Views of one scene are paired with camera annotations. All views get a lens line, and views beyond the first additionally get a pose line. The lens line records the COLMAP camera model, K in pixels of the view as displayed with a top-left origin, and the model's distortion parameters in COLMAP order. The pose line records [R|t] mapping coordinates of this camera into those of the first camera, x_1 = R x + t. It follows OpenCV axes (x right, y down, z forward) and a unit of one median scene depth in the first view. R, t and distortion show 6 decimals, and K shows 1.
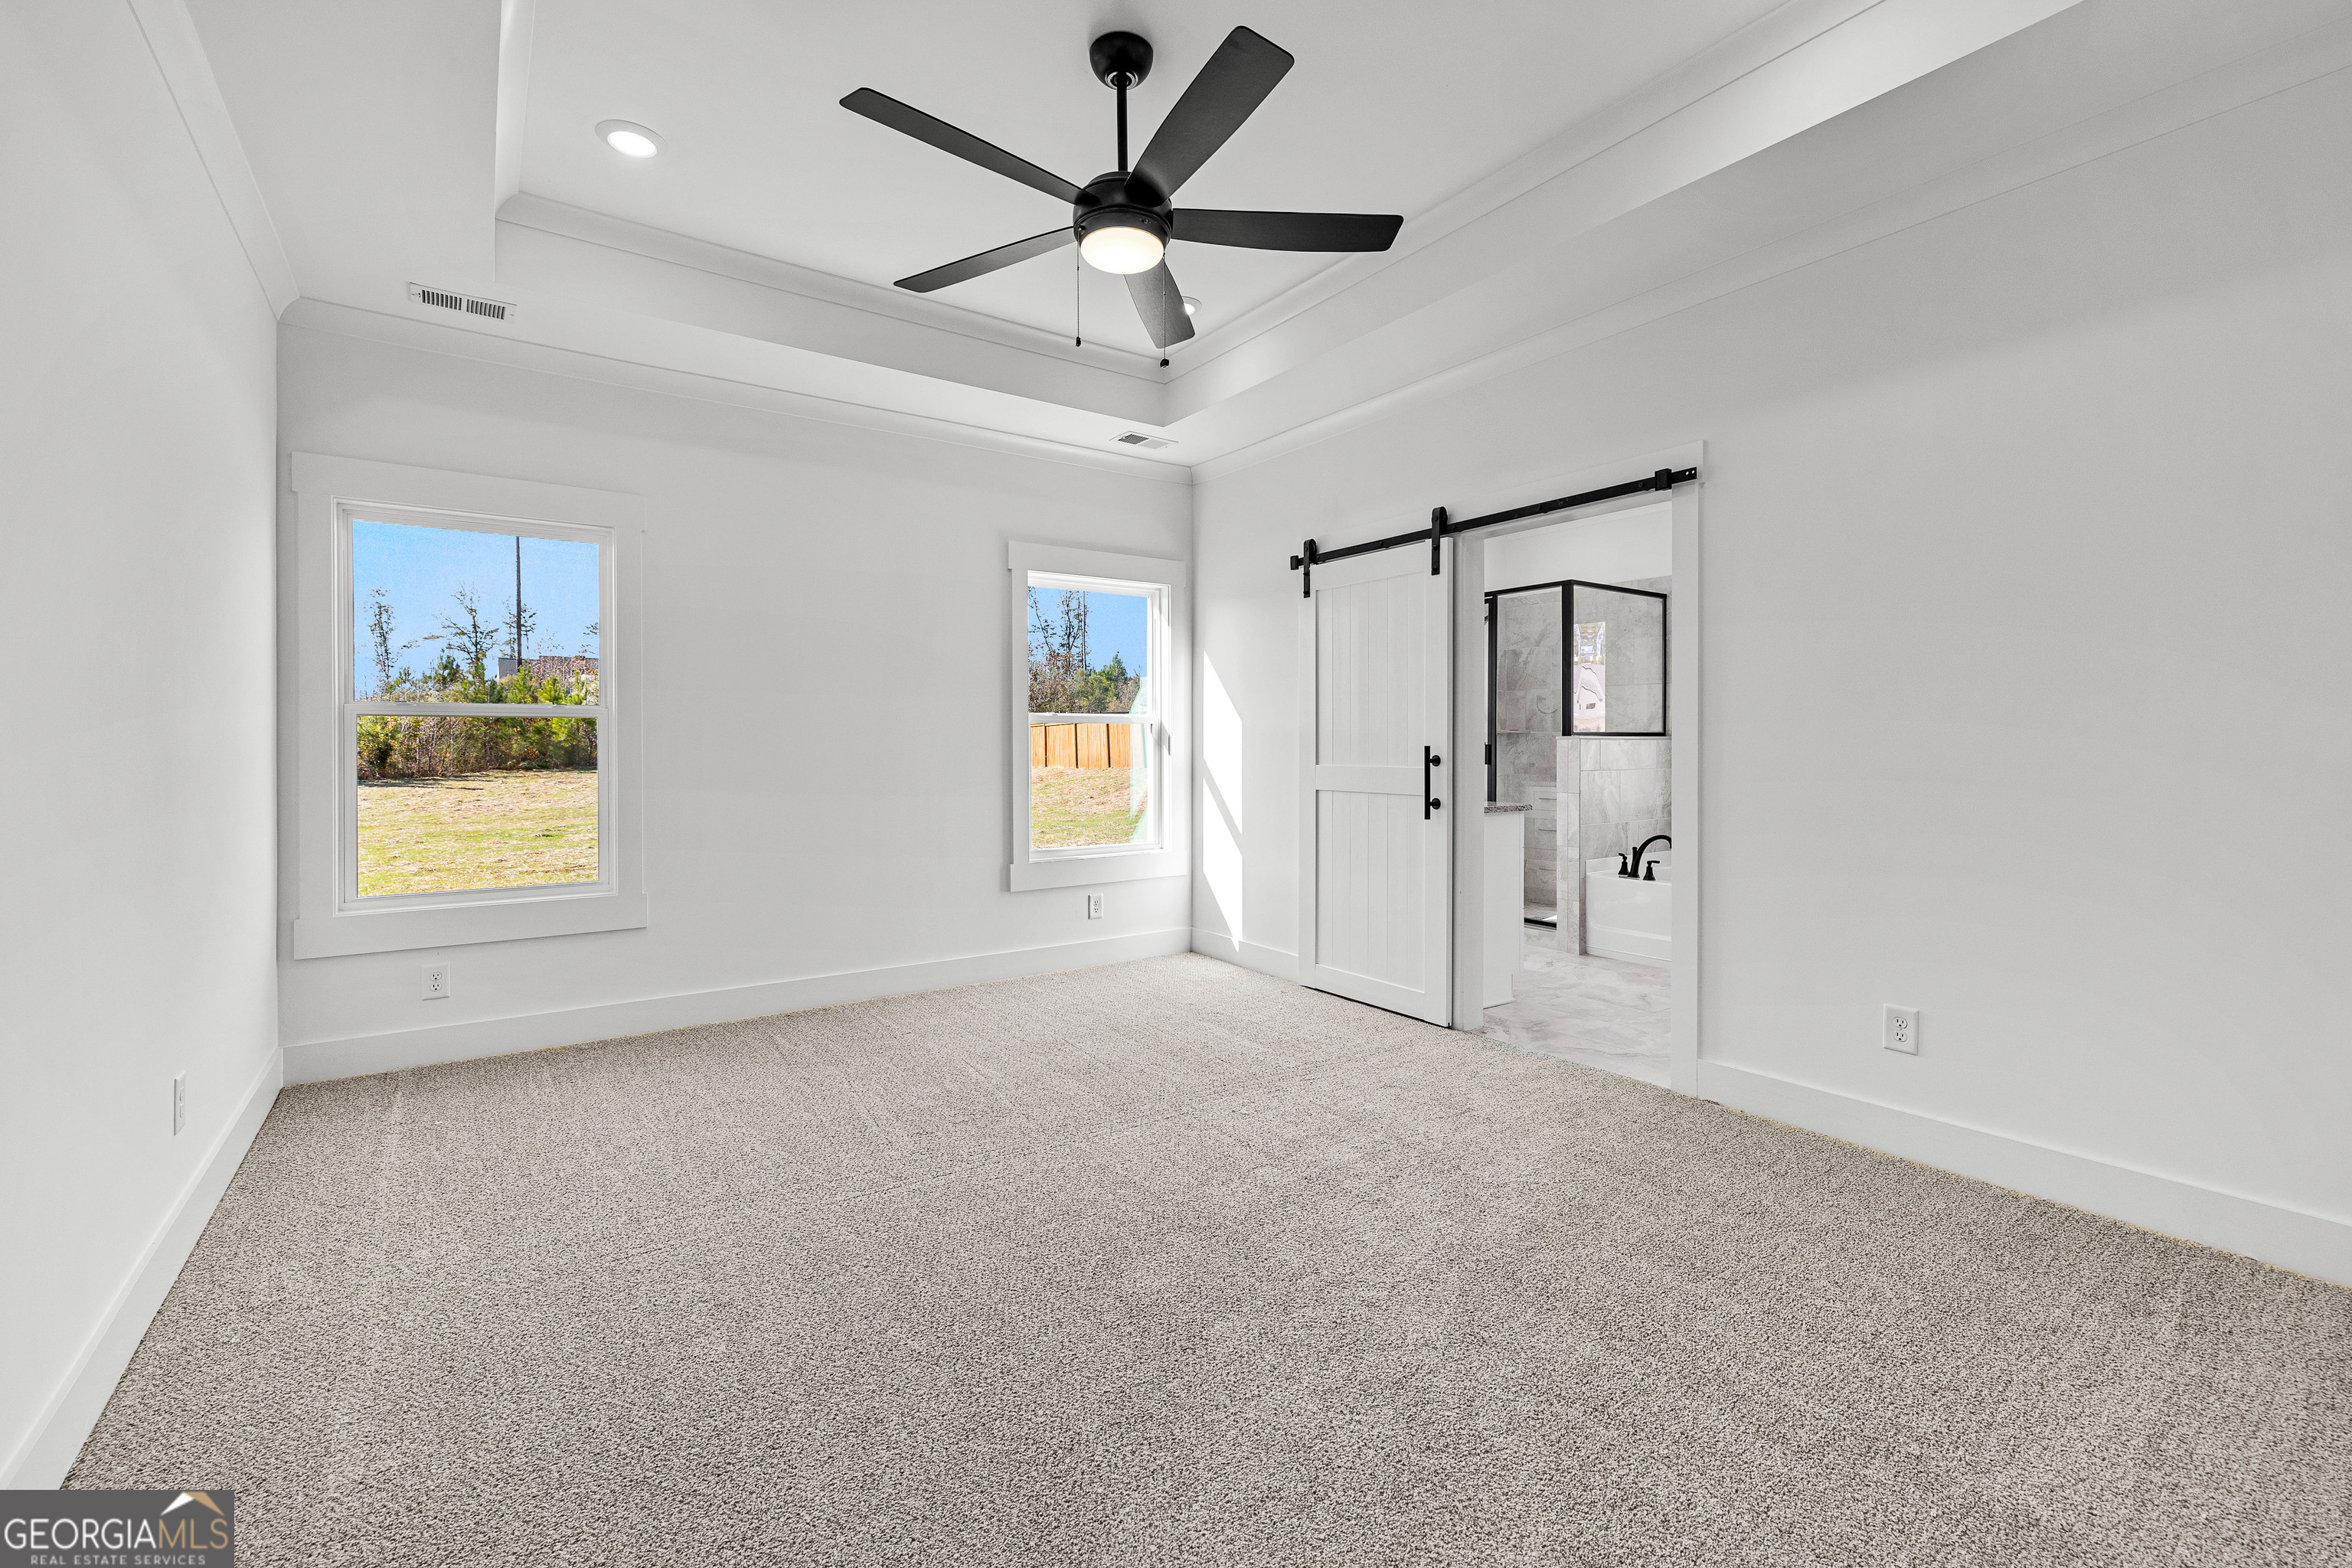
lens RADIAL K [[995.6, 0, 1169.1], [0, 995.6, 760.8], [0, 0, 1]] dist [0.002526, -0.000016]
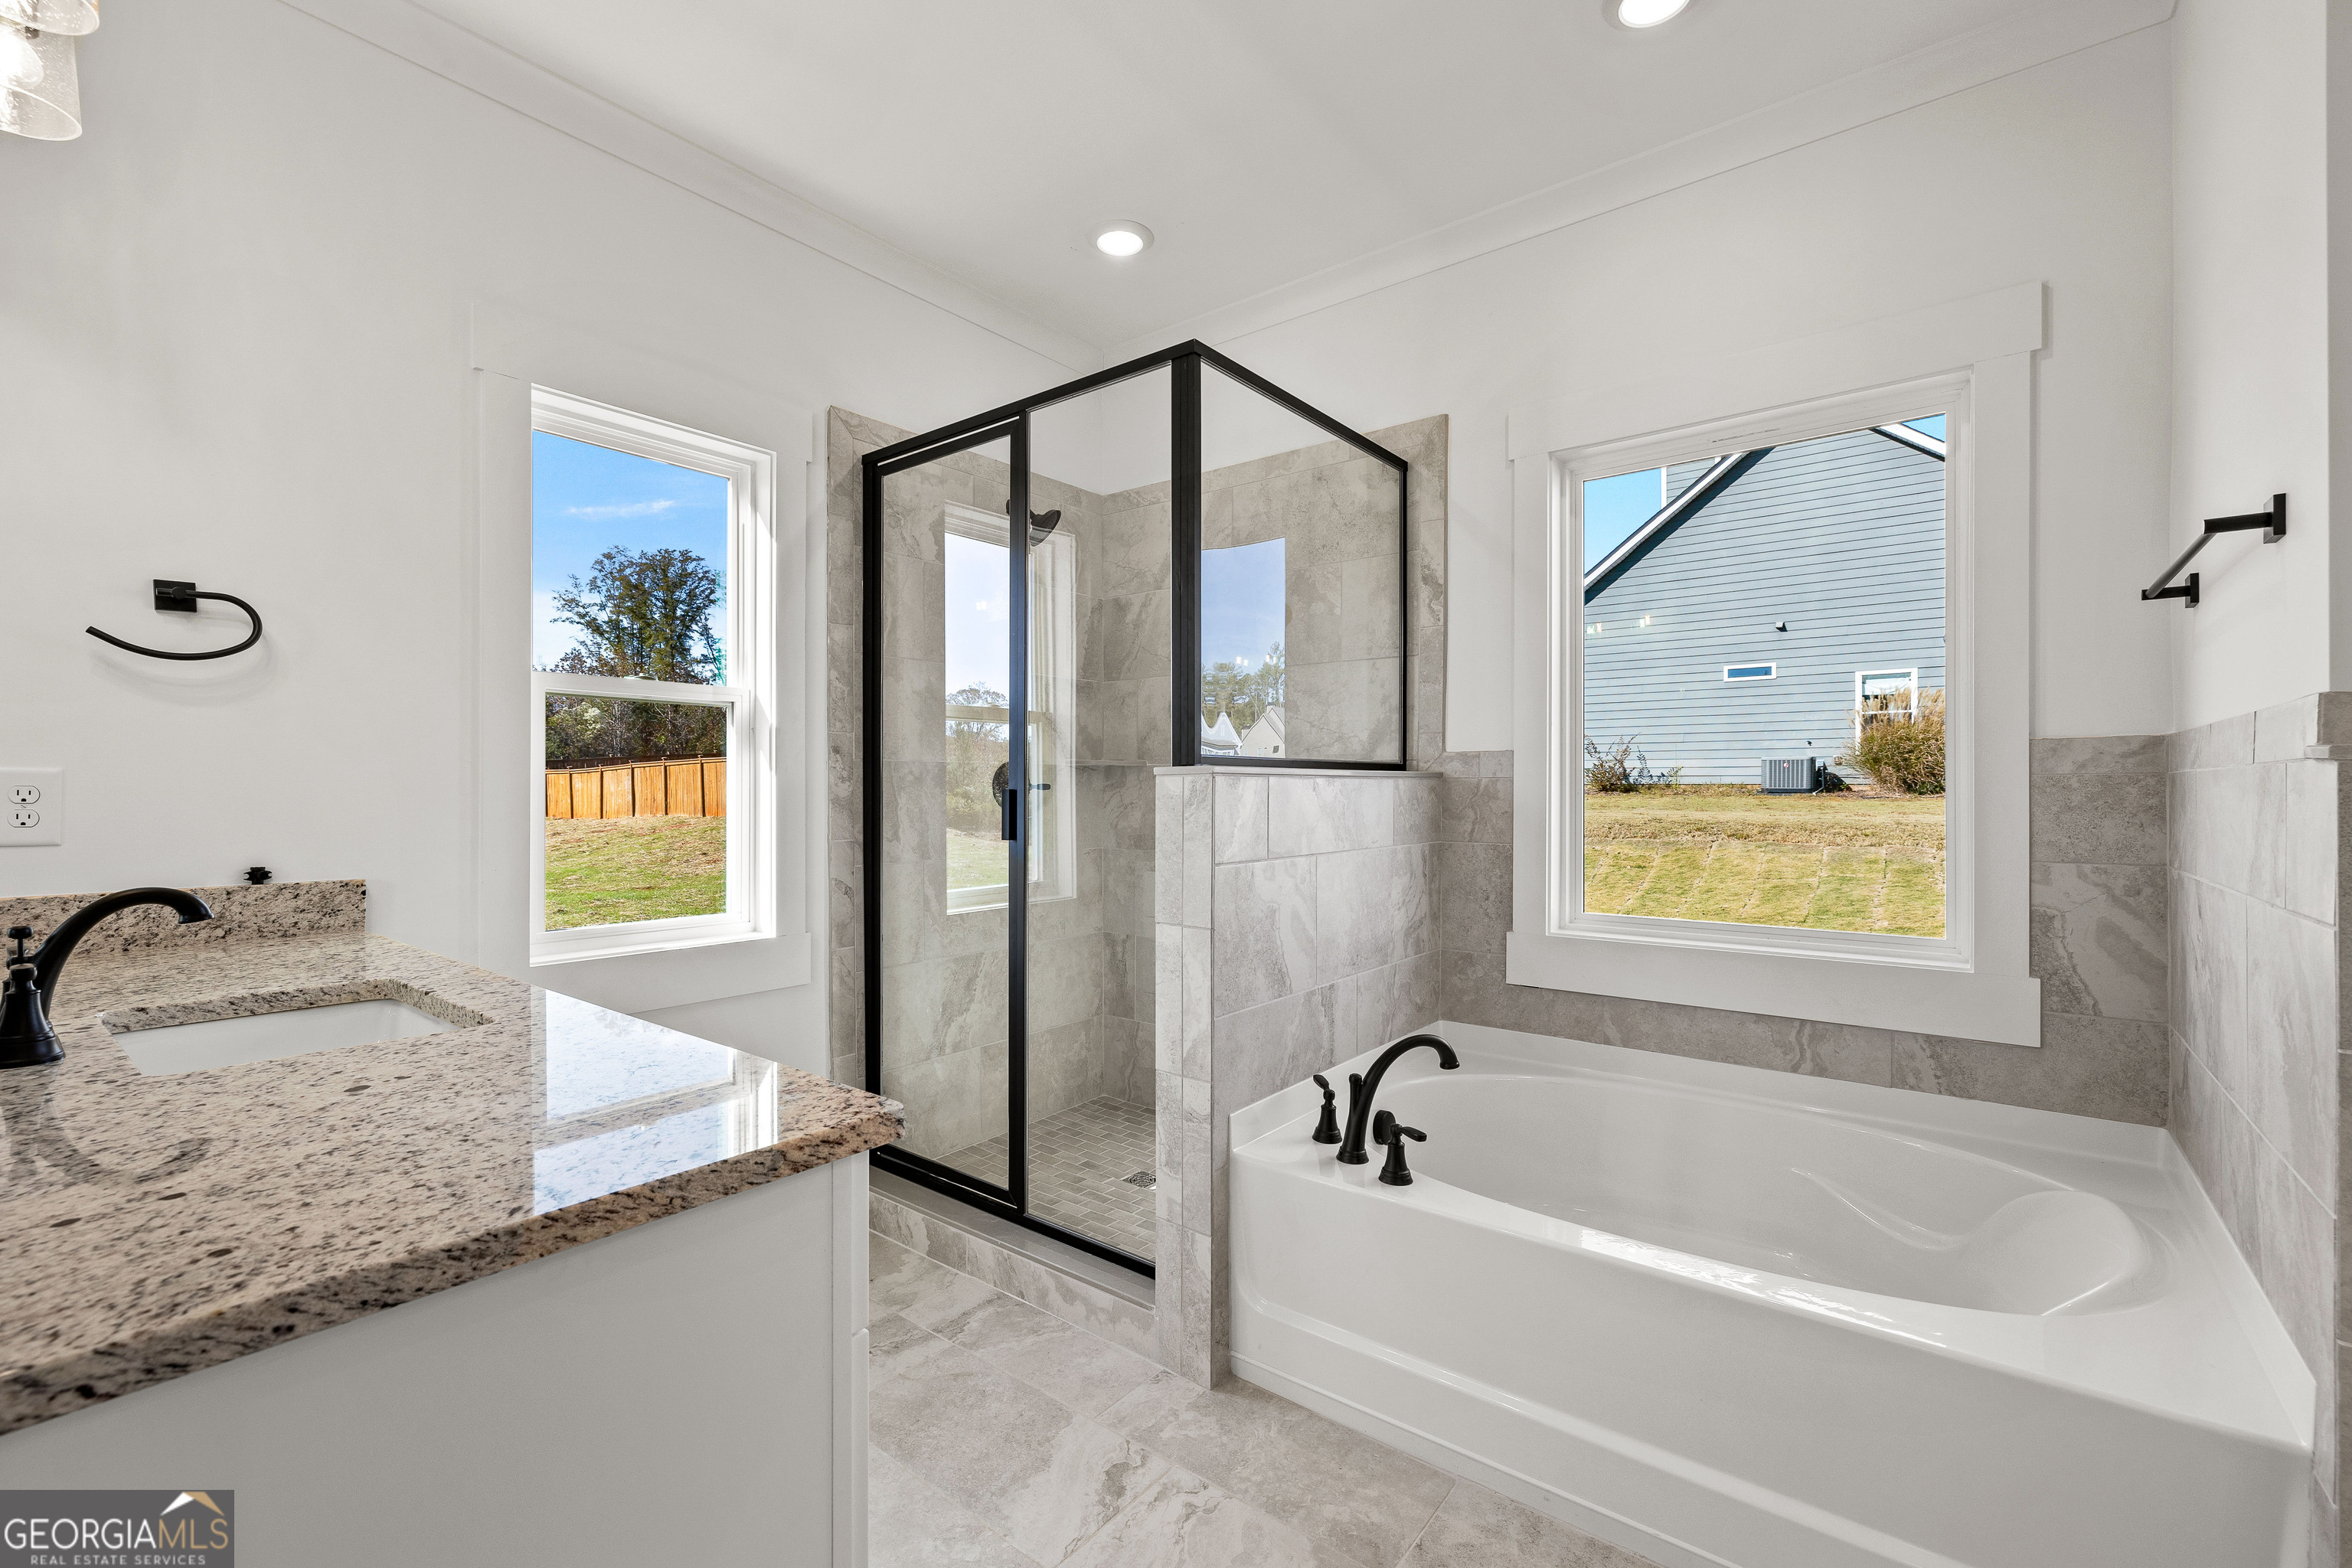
lens RADIAL K [[994.9, 0, 1141.2], [0, 994.9, 794.7], [0, 0, 1]] dist [0.003173, 0.000193]
pose [[0.967175, 0.000823, 0.254108, 0.287828], [0.001738, 0.999950, -0.009855, -0.010730], [-0.254104, 0.009973, 0.967126, 0.641206]]
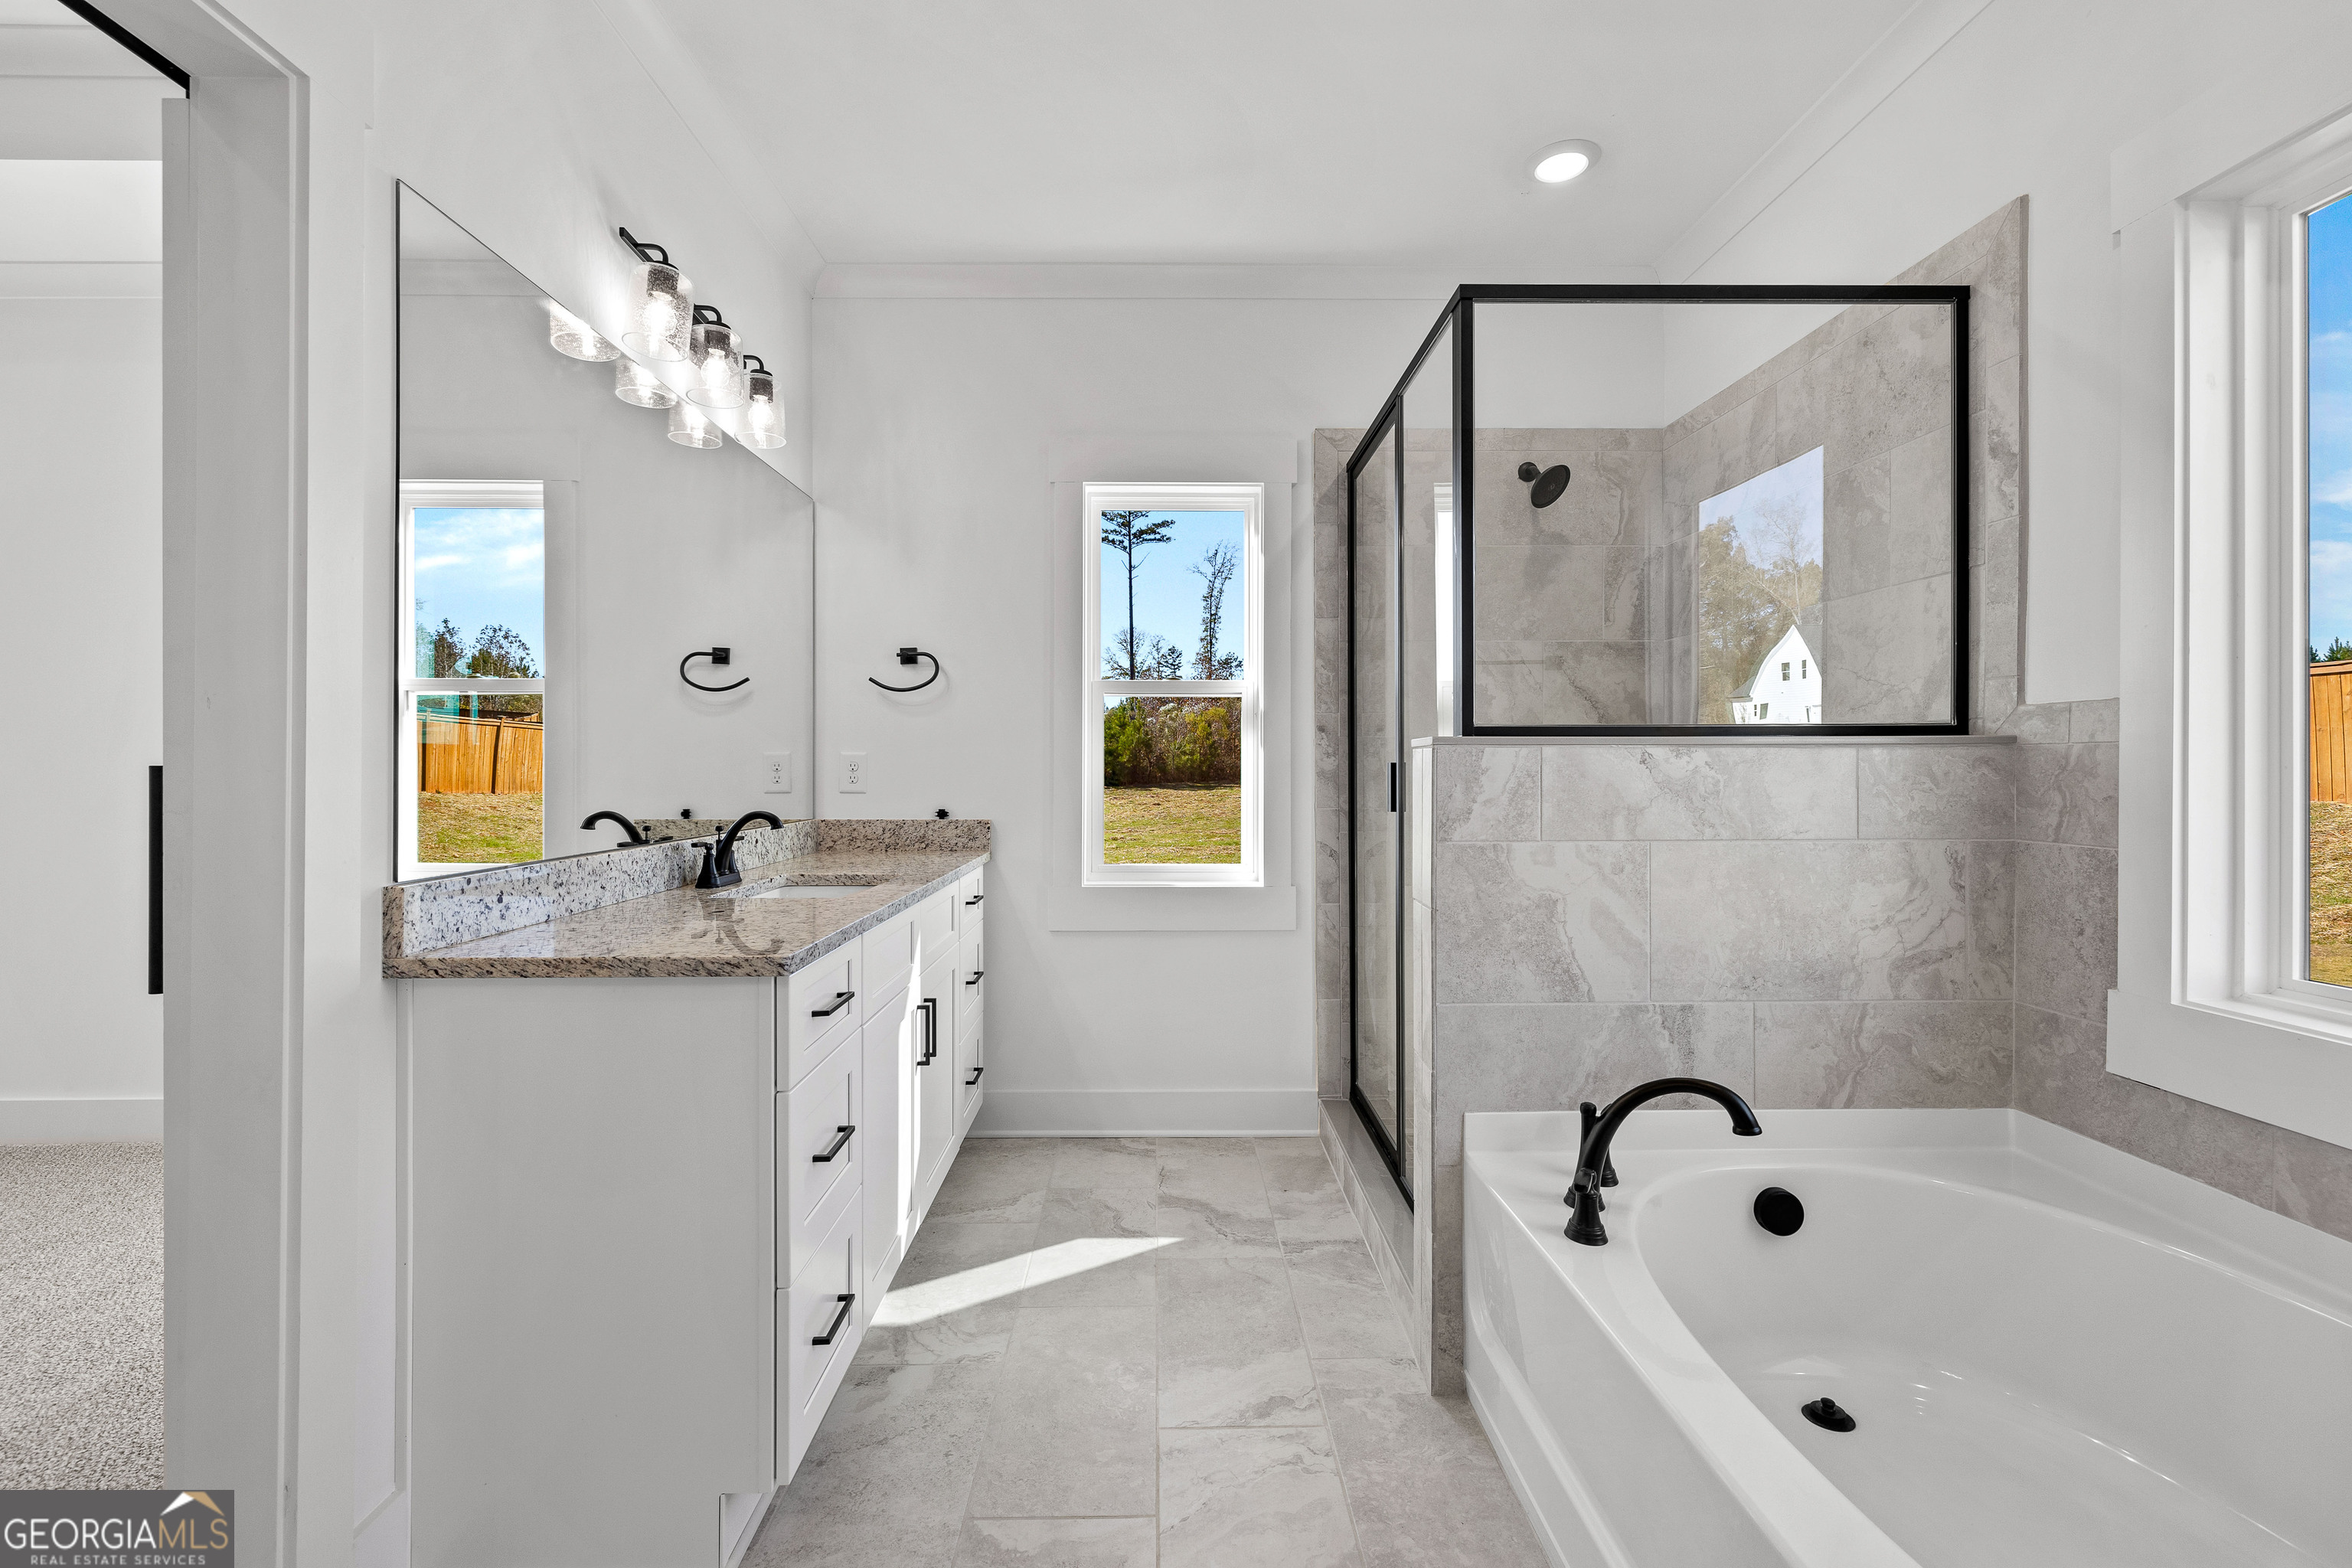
lens RADIAL K [[978.7, 0, 1170.7], [0, 978.7, 768.7], [0, 0, 1]] dist [0.000881, 0.000317]
pose [[0.817023, 0.003188, -0.576596, 0.512489], [-0.010648, 0.999898, -0.009560, -0.009486], [0.576507, 0.013950, 0.816973, 0.656019]]
